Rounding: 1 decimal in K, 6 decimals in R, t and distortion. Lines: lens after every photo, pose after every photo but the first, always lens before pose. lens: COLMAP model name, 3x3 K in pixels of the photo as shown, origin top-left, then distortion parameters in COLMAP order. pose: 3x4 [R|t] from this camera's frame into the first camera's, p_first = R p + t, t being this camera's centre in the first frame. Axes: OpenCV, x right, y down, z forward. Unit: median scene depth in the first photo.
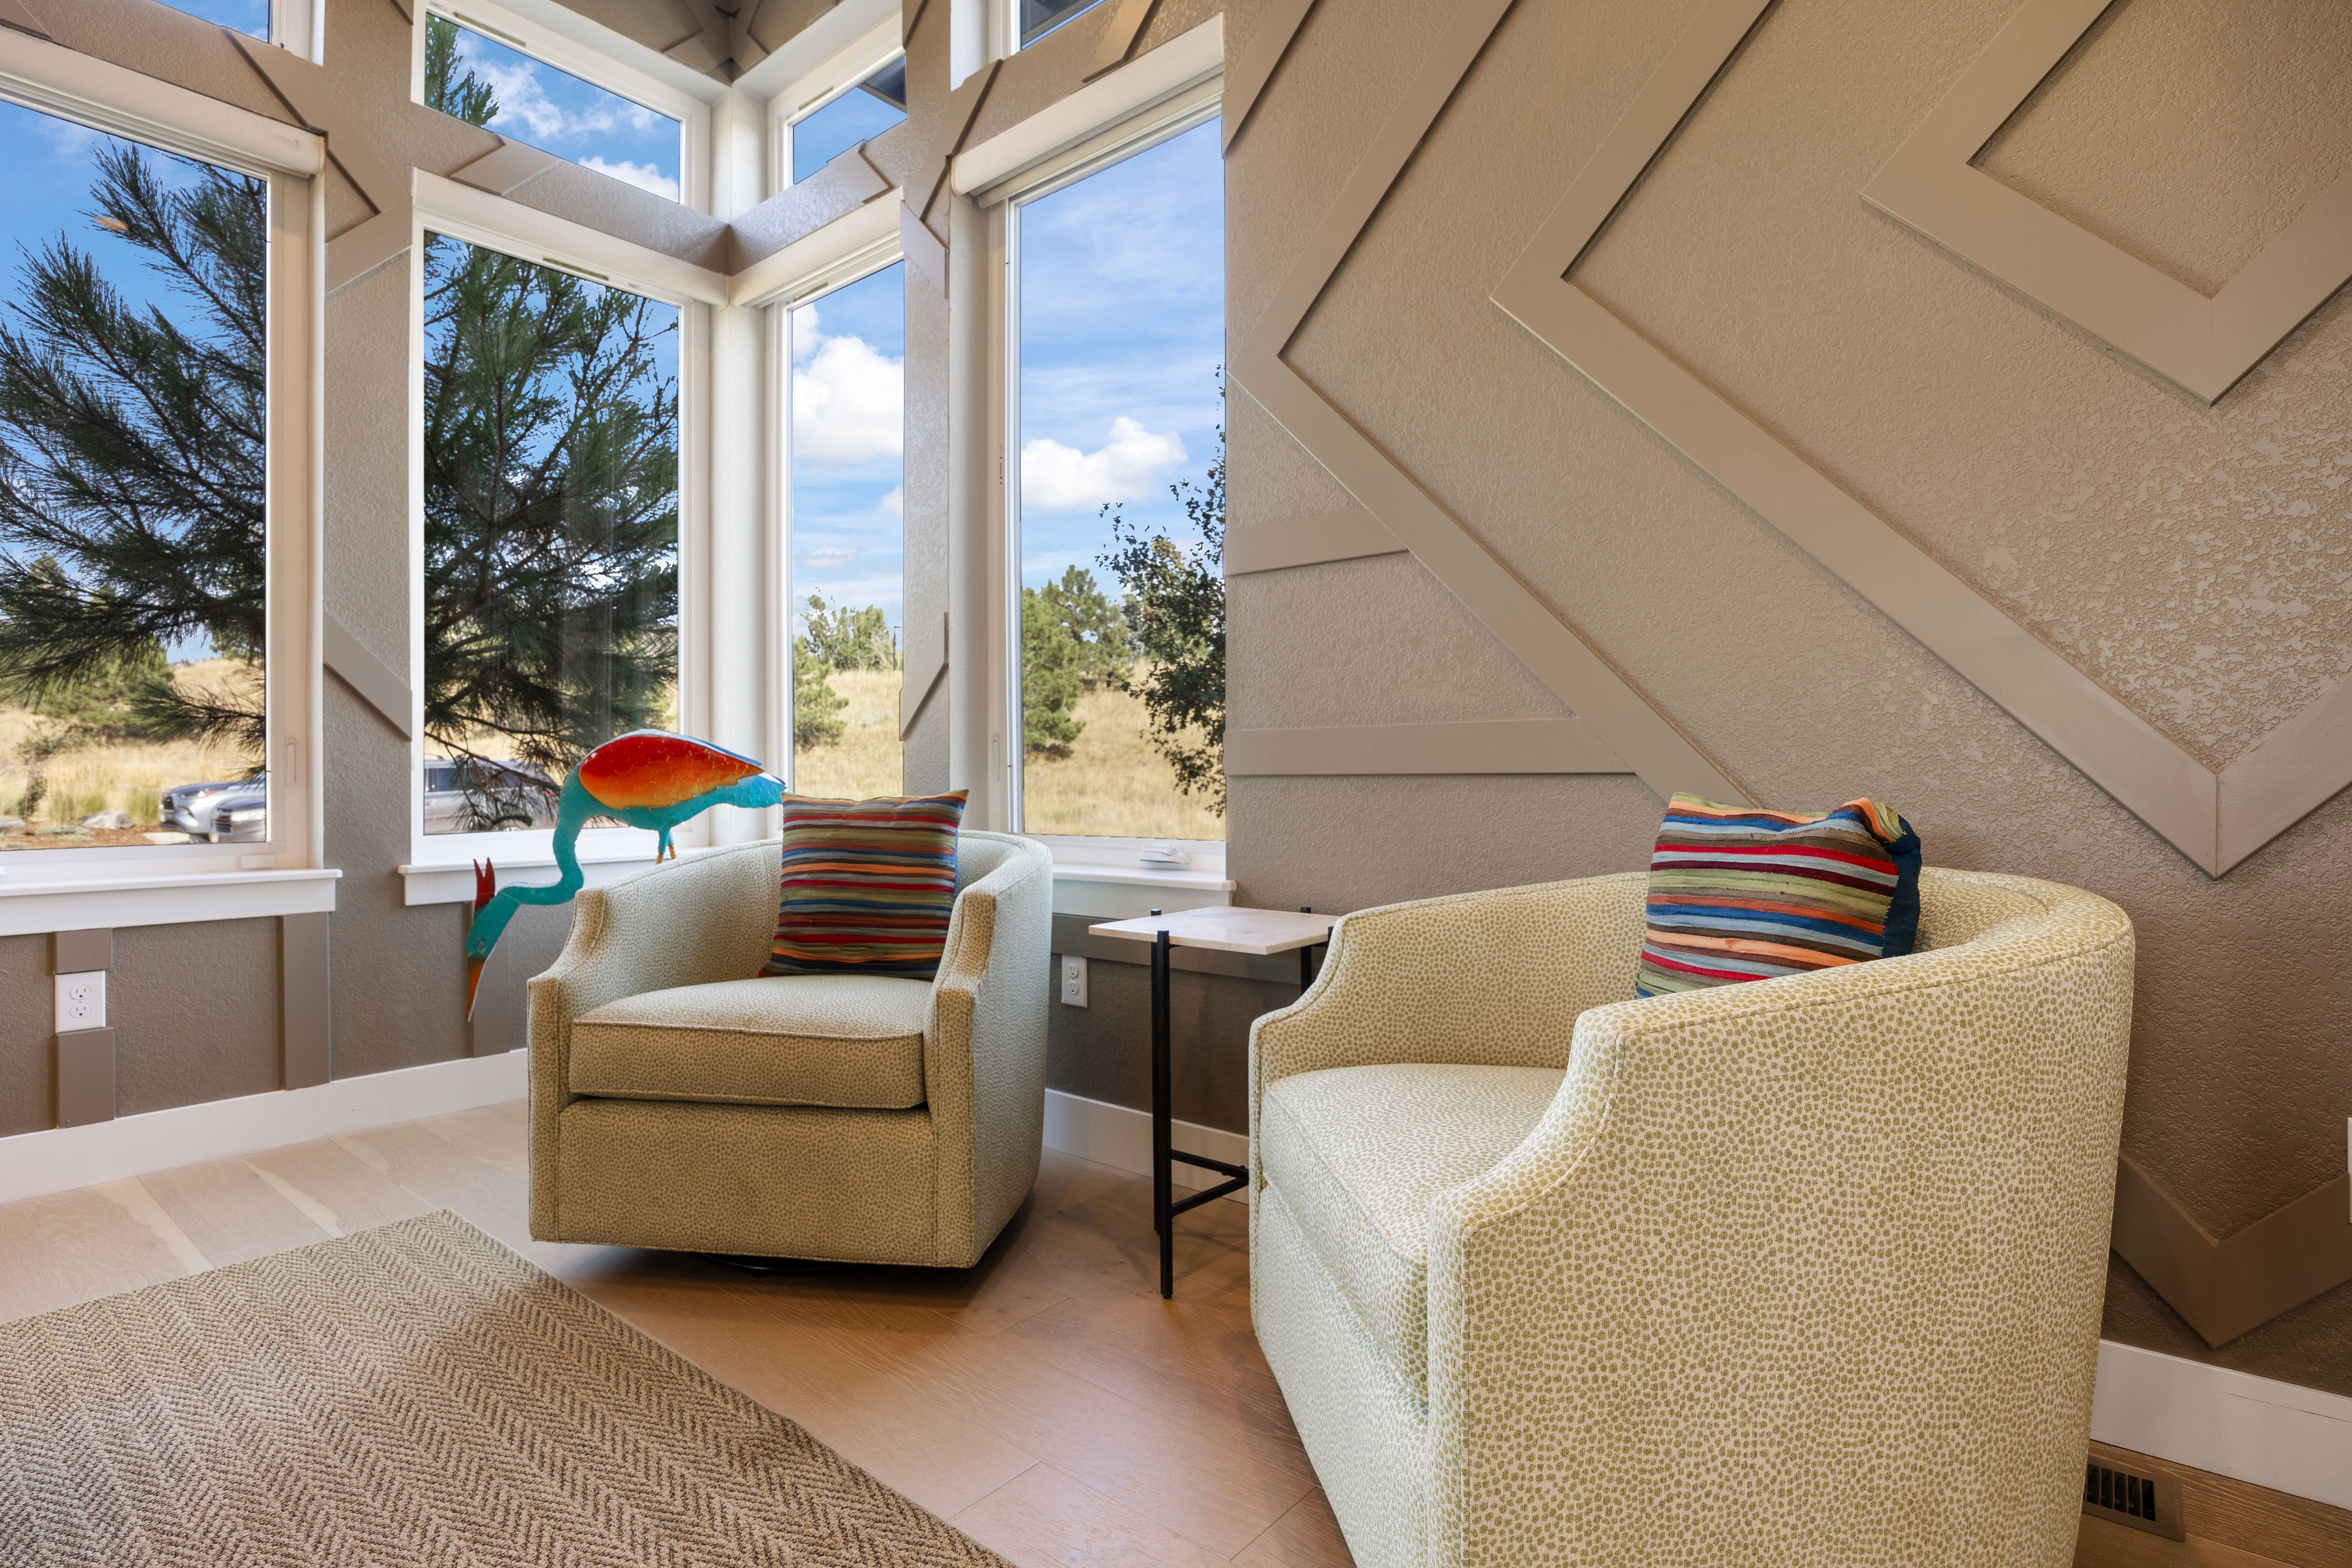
lens RADIAL K [[1156.0, 0, 1192.1], [0, 1156.0, 788.0], [0, 0, 1]] dist [-0.024276, 0.002459]
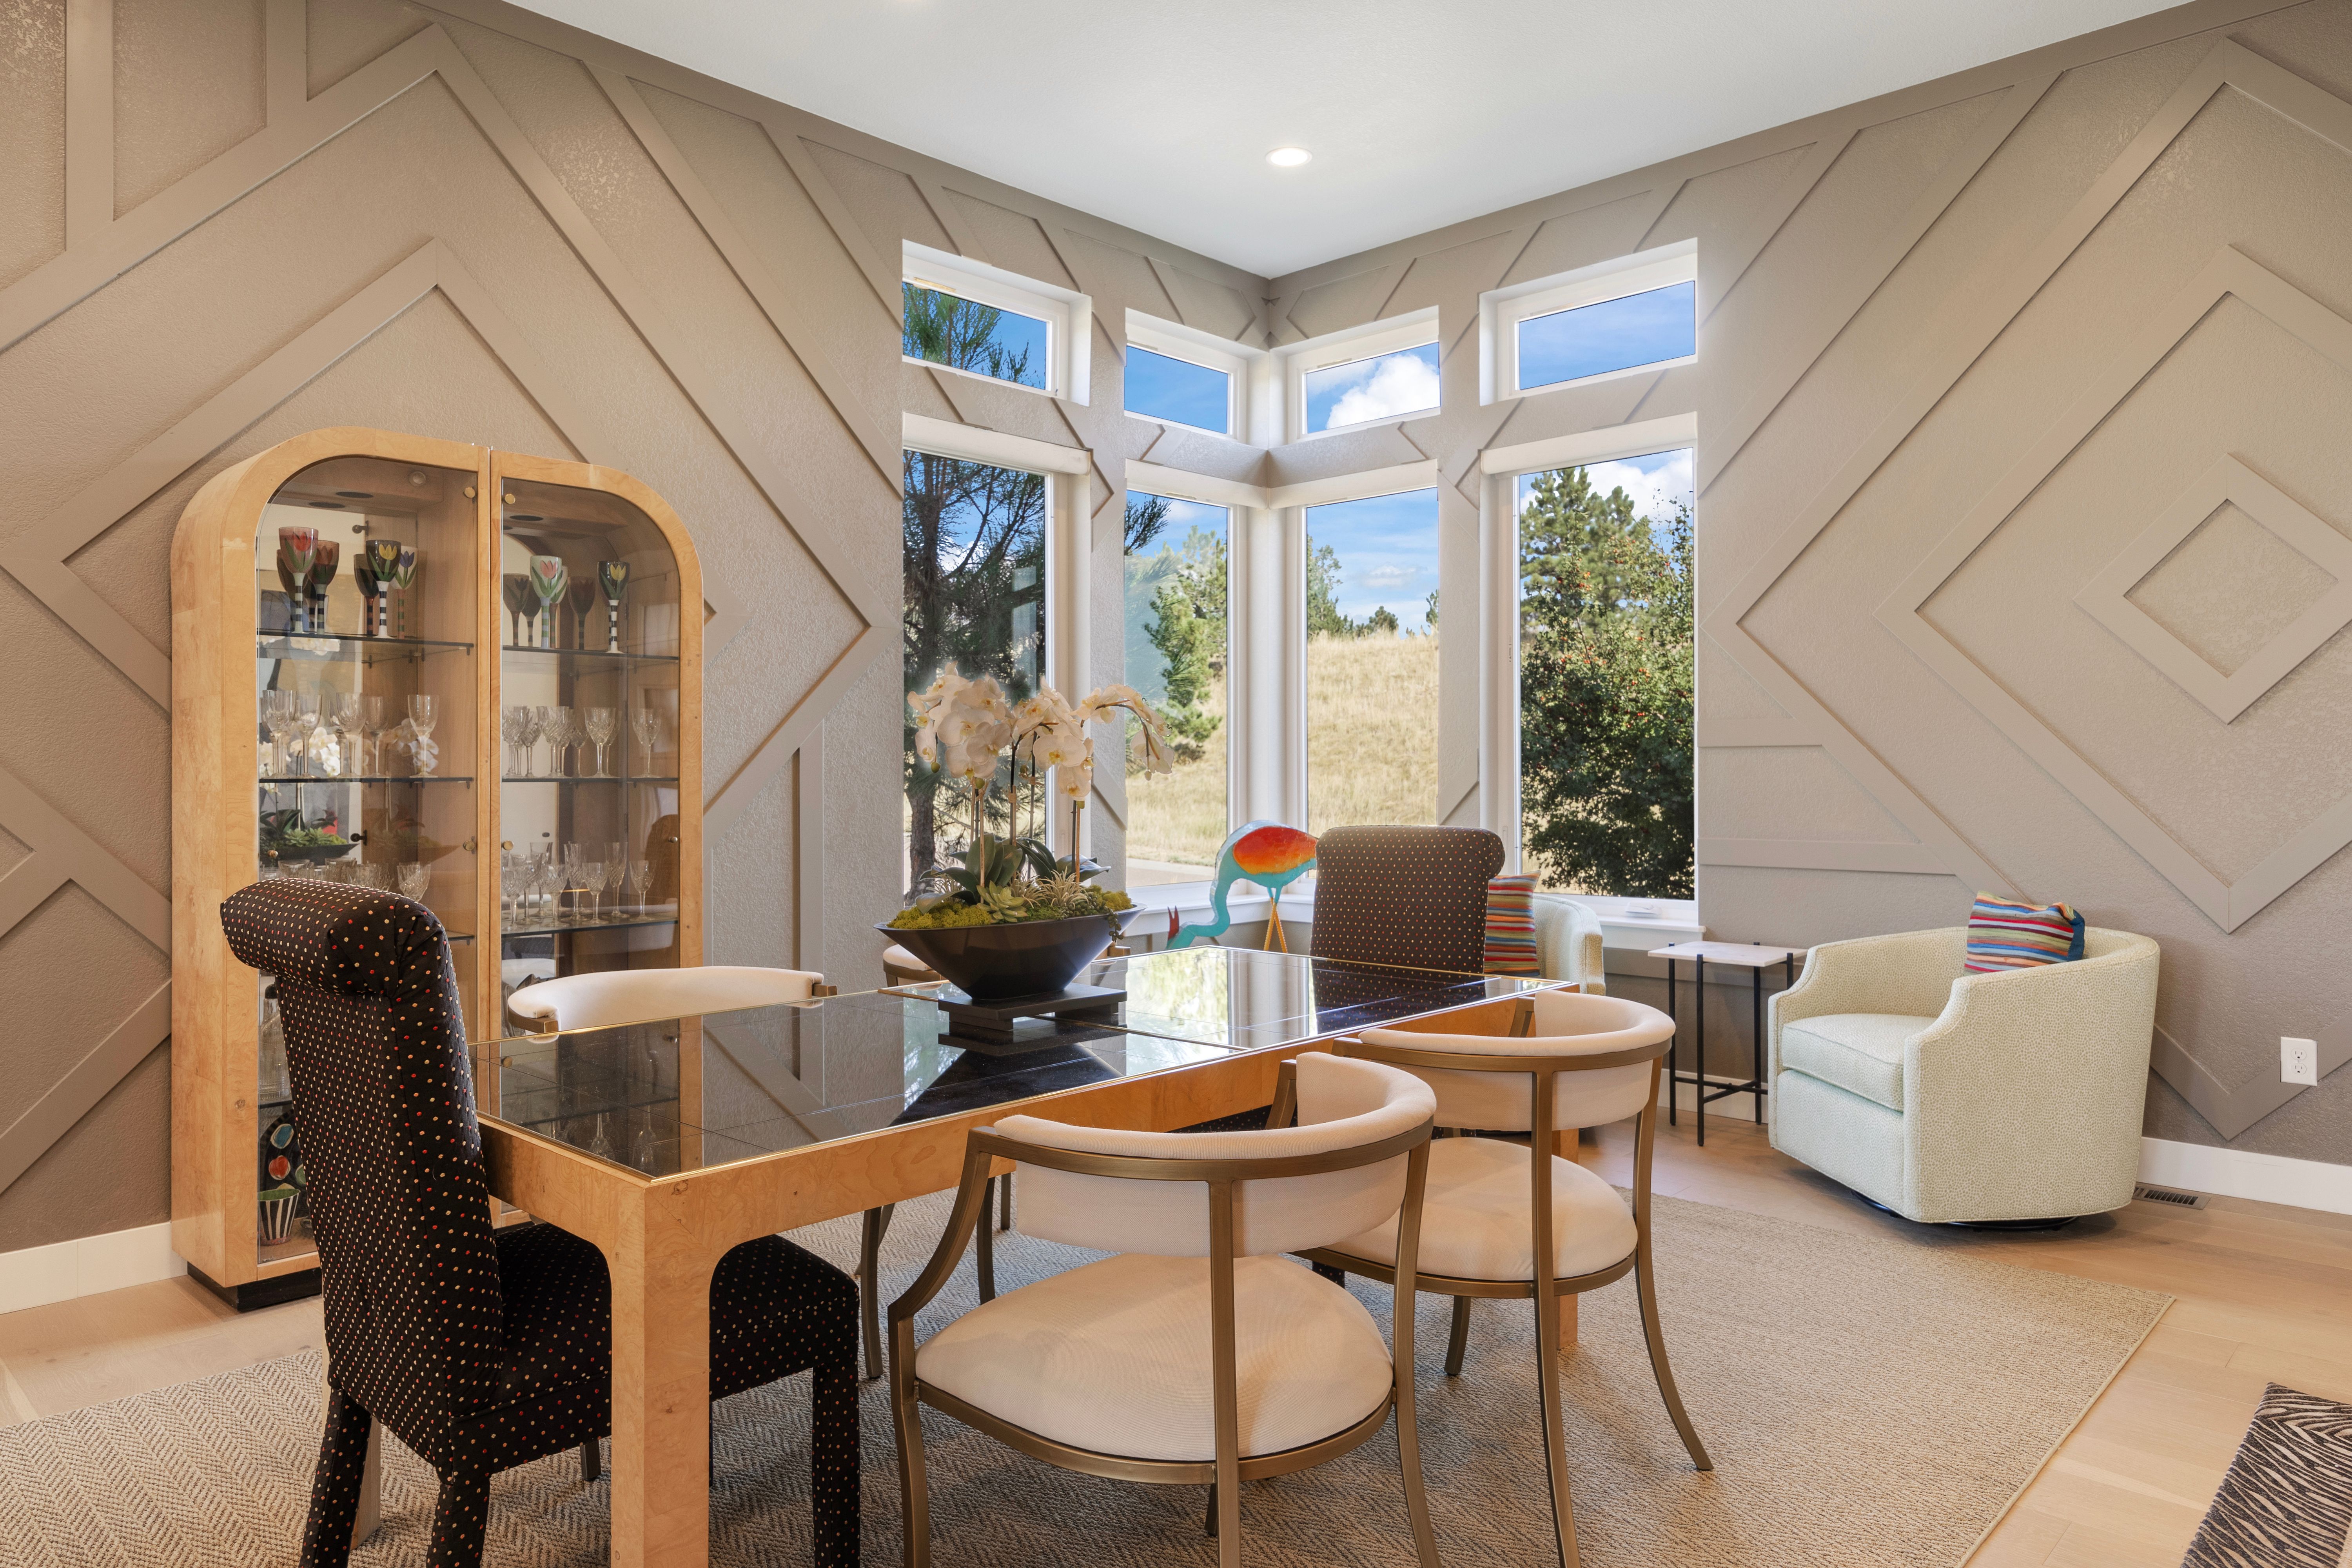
lens RADIAL K [[1487.4, 0, 1166.1], [0, 1487.4, 779.4], [0, 0, 1]] dist [-0.022132, 0.002288]
pose [[0.996623, -0.000198, -0.082116, -0.710602], [0.000052, 0.999998, -0.001786, -0.163214], [0.082116, 0.001776, 0.996621, -1.536896]]
